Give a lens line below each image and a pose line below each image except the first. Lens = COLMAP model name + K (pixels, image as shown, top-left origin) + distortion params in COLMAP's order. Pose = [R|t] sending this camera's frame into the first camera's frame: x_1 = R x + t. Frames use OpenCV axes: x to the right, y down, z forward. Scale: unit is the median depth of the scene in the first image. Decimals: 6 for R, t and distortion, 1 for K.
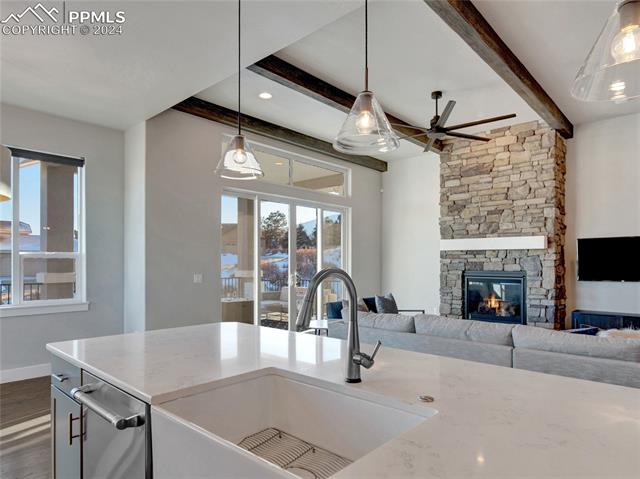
lens RADIAL K [[394.1, 0, 322.6], [0, 394.1, 260.9], [0, 0, 1]] dist [-0.004189, -0.000250]
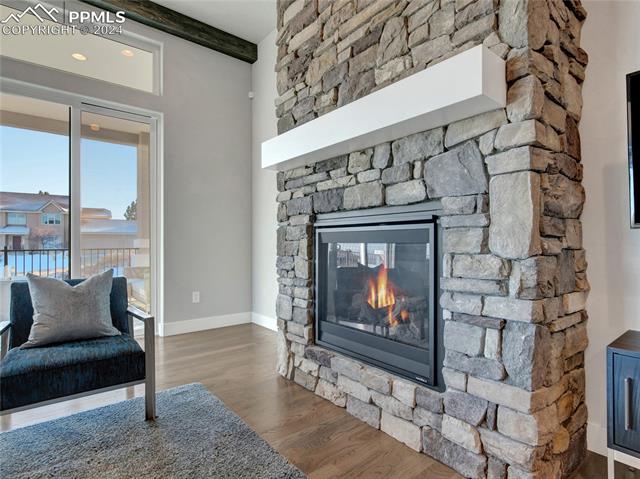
lens RADIAL K [[345.2, 0, 320.0], [0, 345.2, 239.5], [0, 0, 1]] dist [0.000992, 0.000345]
pose [[0.990930, -0.007341, -0.134181, 0.440061], [0.006954, 0.999970, -0.003353, 0.054398], [0.134201, 0.002390, 0.990951, 0.692281]]
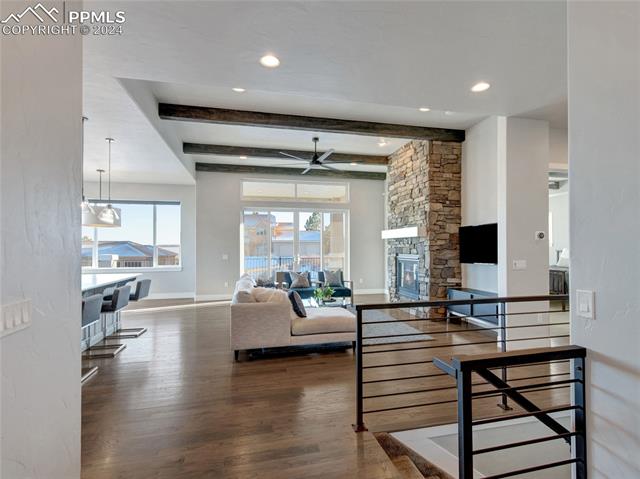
lens RADIAL K [[316.4, 0, 323.1], [0, 316.4, 244.1], [0, 0, 1]] dist [0.012181, 0.000277]
pose [[0.834282, -0.009864, -0.551250, 0.783765], [0.006771, 0.999948, -0.007646, -0.001514], [0.551297, 0.002646, 0.834305, -0.015567]]
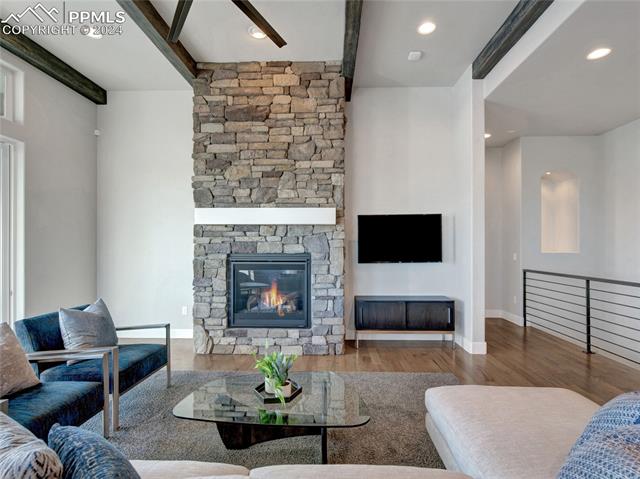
lens RADIAL K [[316.4, 0, 323.1], [0, 316.4, 244.1], [0, 0, 1]] dist [0.012181, 0.000277]
pose [[0.756220, 0.000858, 0.654316, 0.121556], [-0.001096, 0.999999, -0.000044, 0.007515], [-0.654316, -0.000684, 0.756221, 0.489193]]
